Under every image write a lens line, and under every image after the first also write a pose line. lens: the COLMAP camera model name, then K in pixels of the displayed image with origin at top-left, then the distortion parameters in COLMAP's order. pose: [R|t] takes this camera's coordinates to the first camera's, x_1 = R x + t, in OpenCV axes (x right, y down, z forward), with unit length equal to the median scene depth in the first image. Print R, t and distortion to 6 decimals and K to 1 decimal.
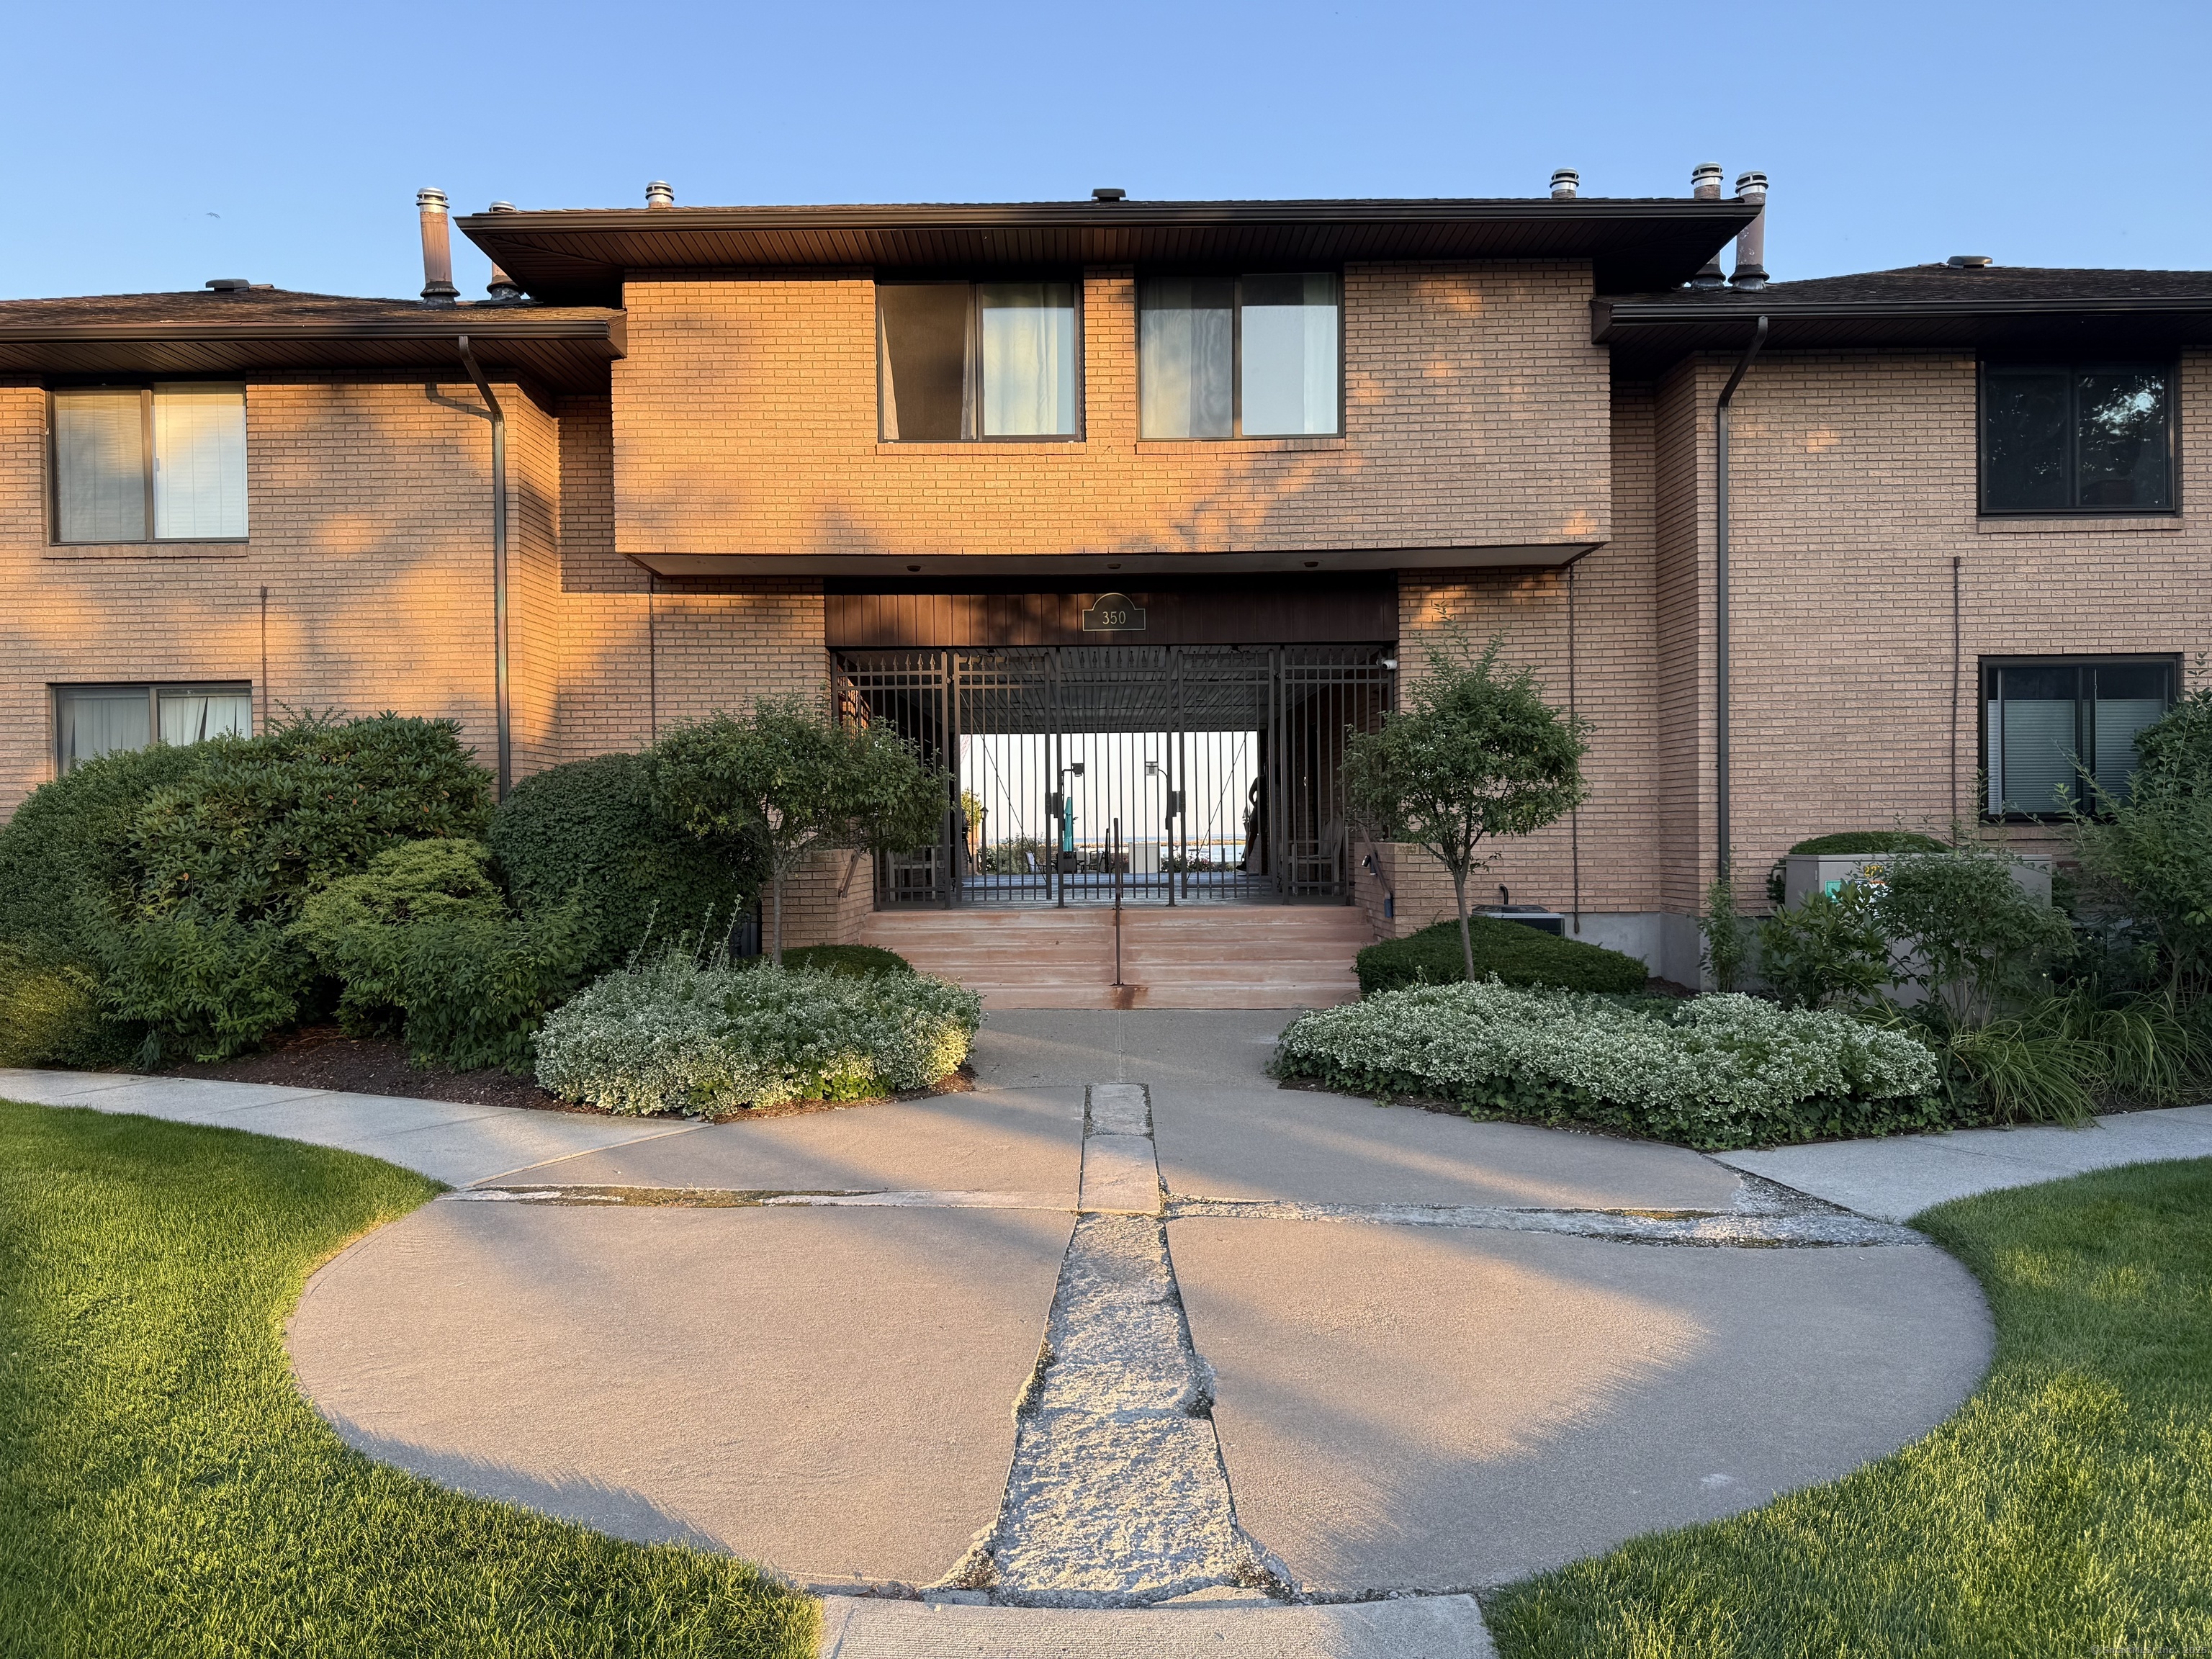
lens RADIAL K [[1579.1, 0, 1107.0], [0, 1579.1, 838.2], [0, 0, 1]] dist [0.061187, -0.036434]
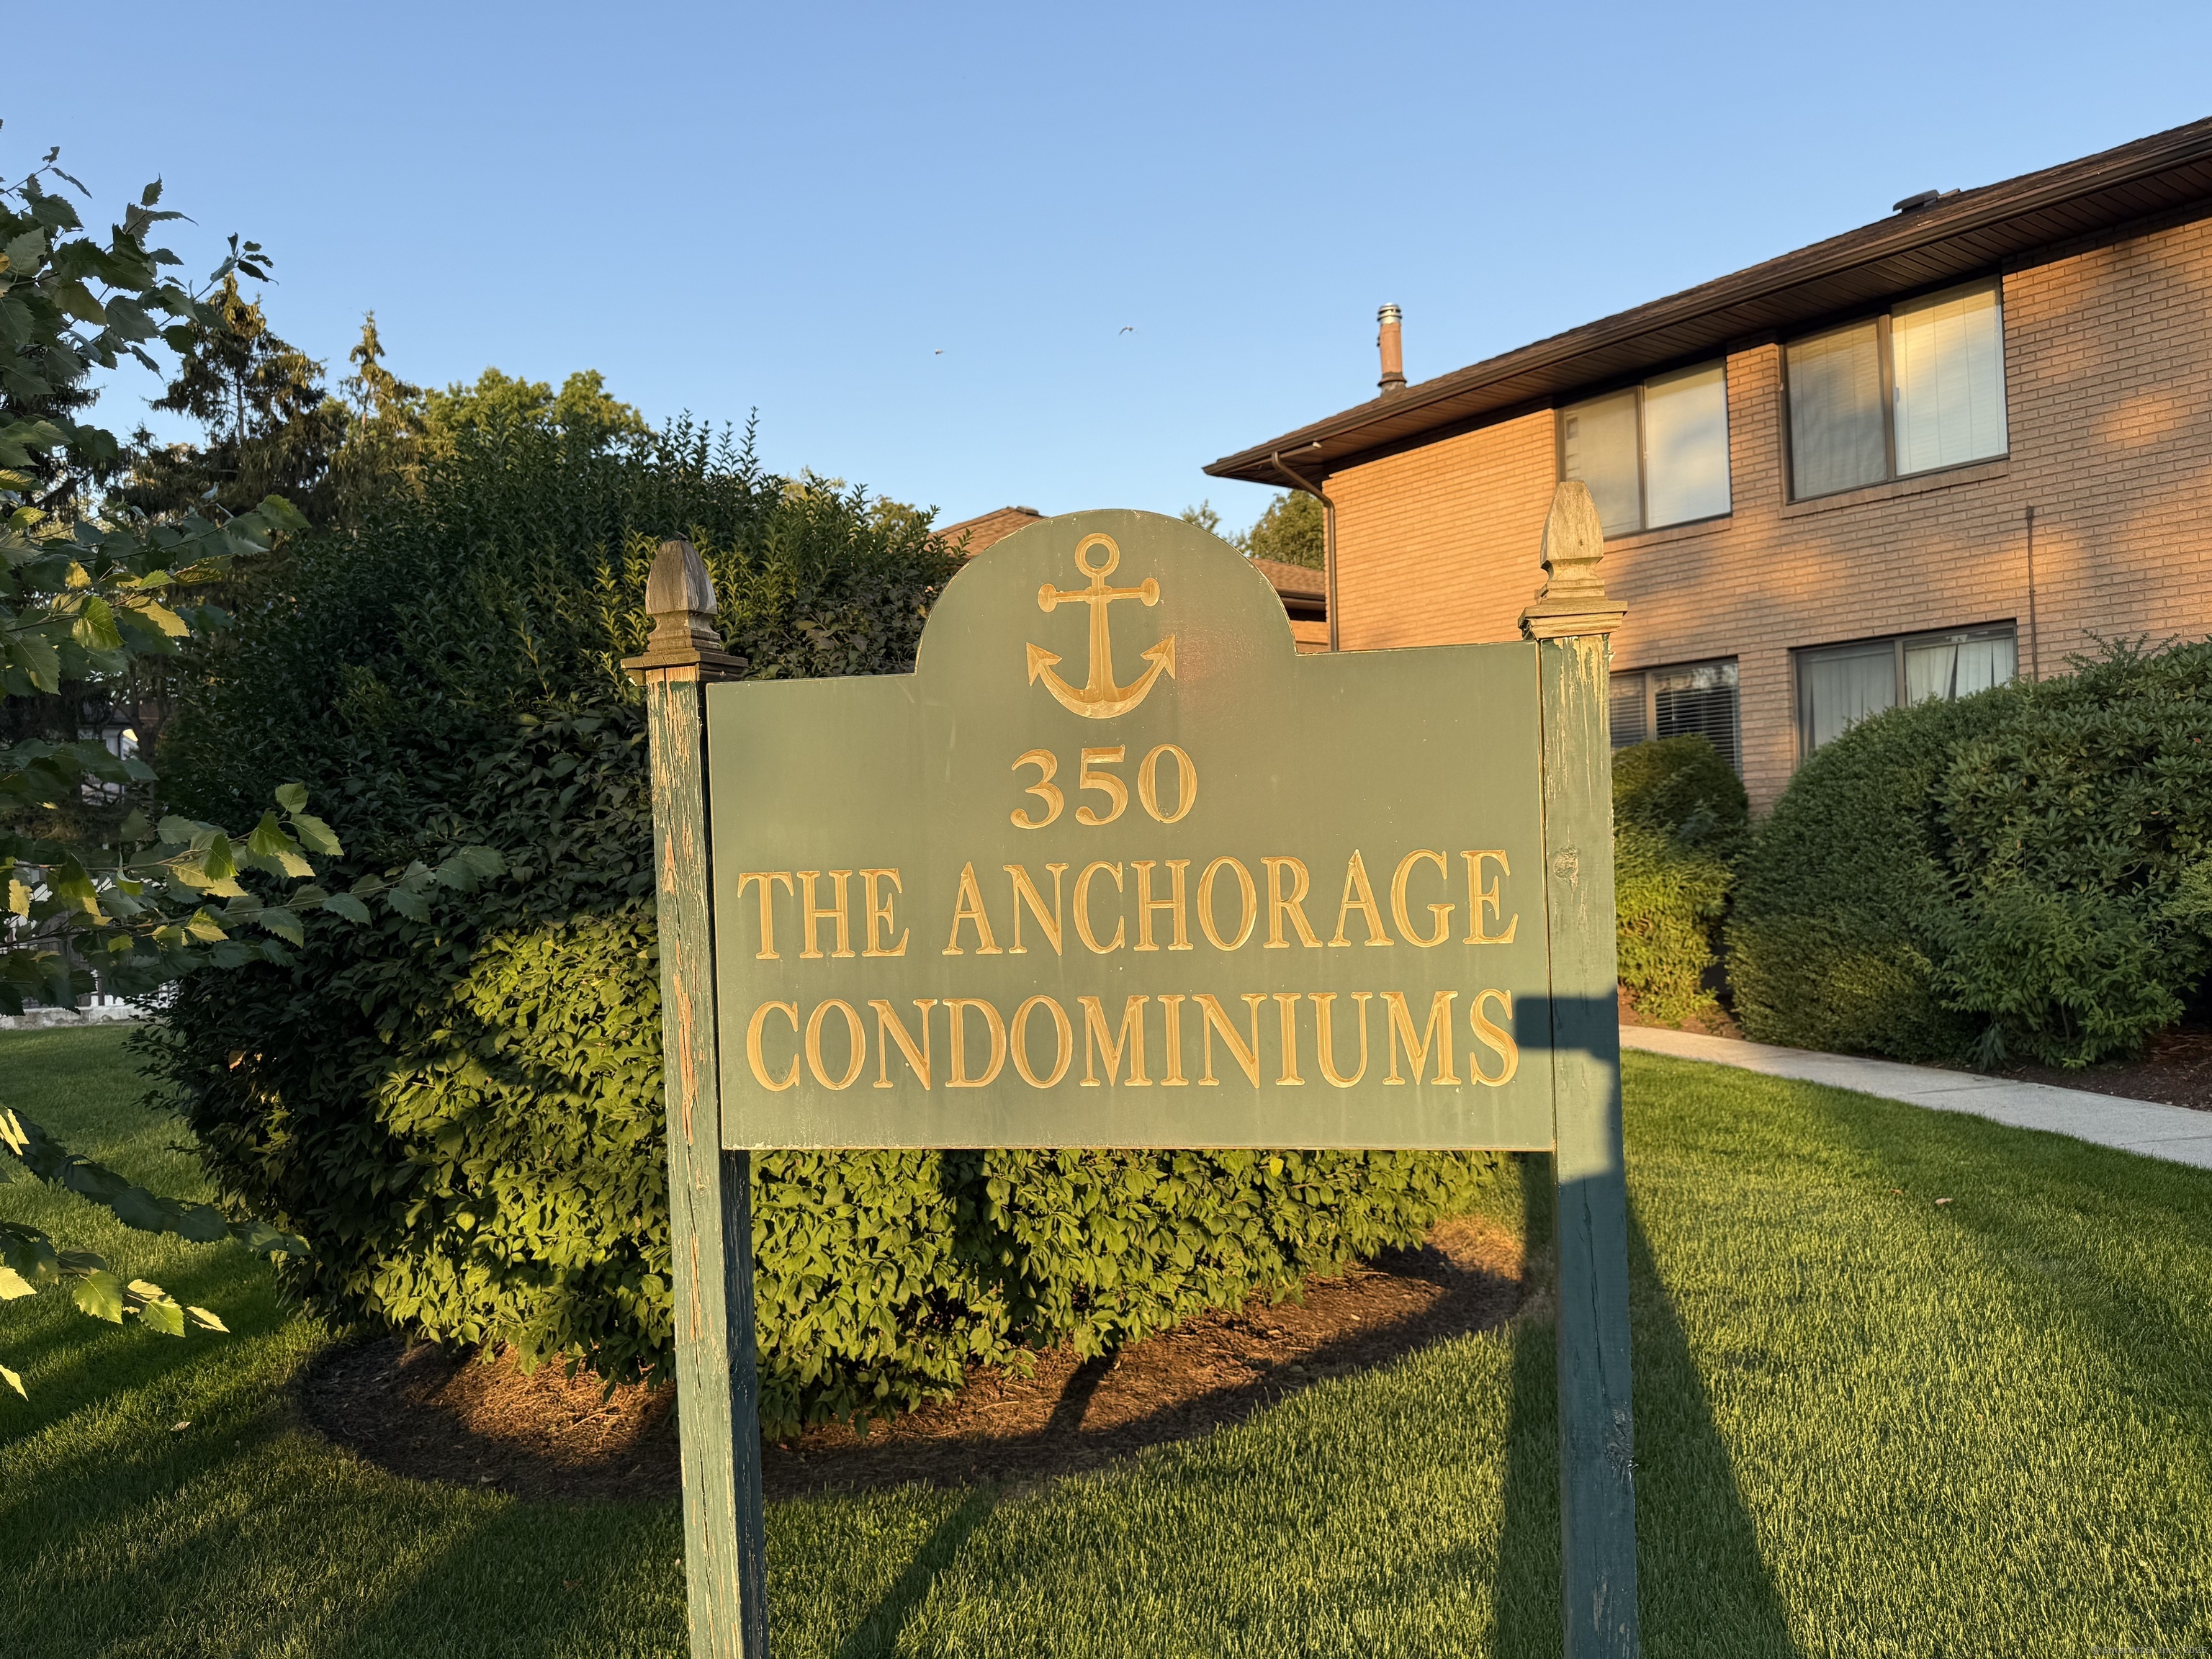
lens RADIAL K [[1579.1, 0, 1122.3], [0, 1579.1, 821.9], [0, 0, 1]] dist [0.061187, -0.036434]
pose [[0.658298, -0.026231, -0.752300, -0.206610], [0.025772, 0.999592, -0.012302, 0.008747], [0.752316, -0.011290, 0.658705, 0.073570]]
